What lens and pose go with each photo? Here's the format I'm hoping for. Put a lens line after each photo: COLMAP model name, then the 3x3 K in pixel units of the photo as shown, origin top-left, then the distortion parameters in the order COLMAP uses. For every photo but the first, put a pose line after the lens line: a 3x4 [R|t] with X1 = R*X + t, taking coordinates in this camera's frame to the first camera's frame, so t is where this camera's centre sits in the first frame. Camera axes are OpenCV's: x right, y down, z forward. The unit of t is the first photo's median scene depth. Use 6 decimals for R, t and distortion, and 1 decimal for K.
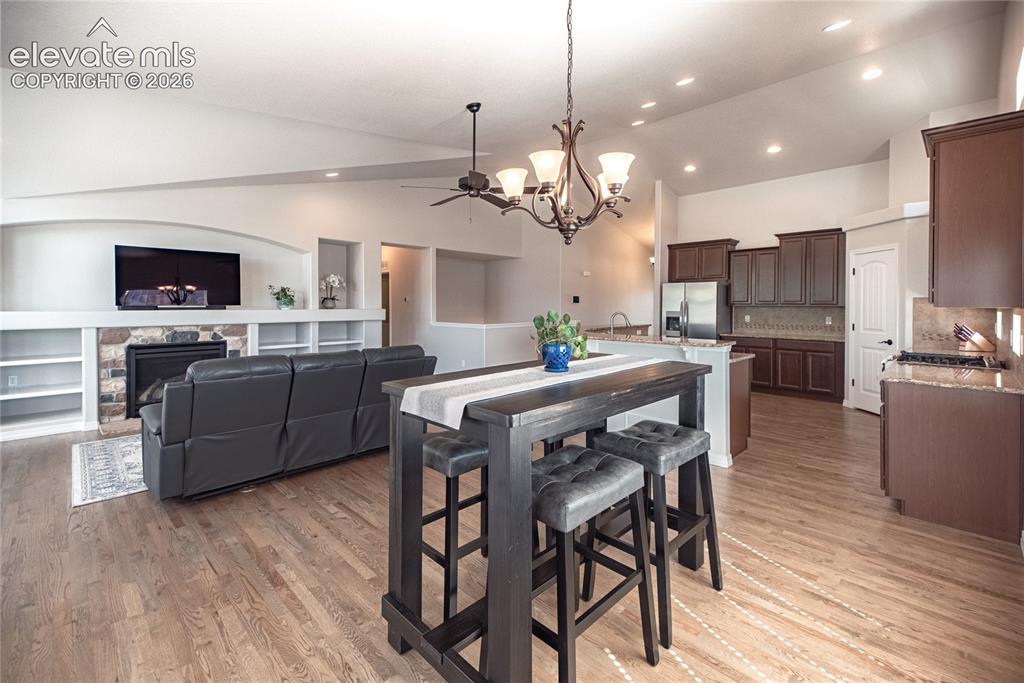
lens RADIAL K [[439.0, 0, 509.5], [0, 439.0, 309.0], [0, 0, 1]] dist [0.054038, -0.024422]
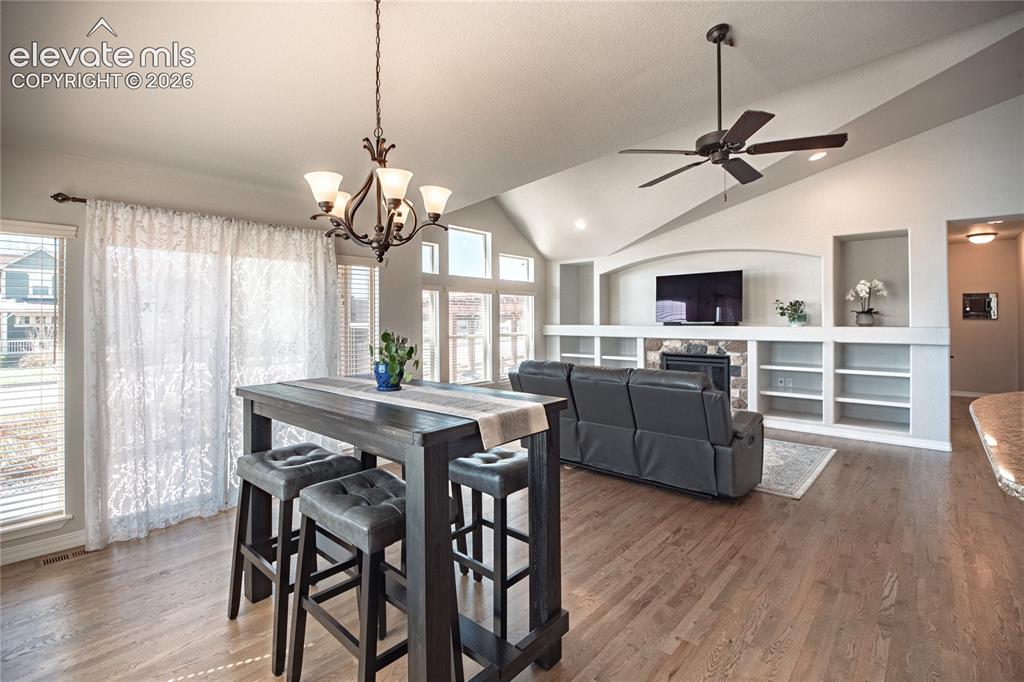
lens RADIAL K [[466.6, 0, 510.6], [0, 466.6, 315.0], [0, 0, 1]] dist [0.001463, -0.000137]
pose [[0.051692, -0.015465, -0.998543, 0.409757], [-0.007494, 0.999846, -0.015873, -0.002647], [0.998635, 0.008303, 0.051568, 0.426753]]
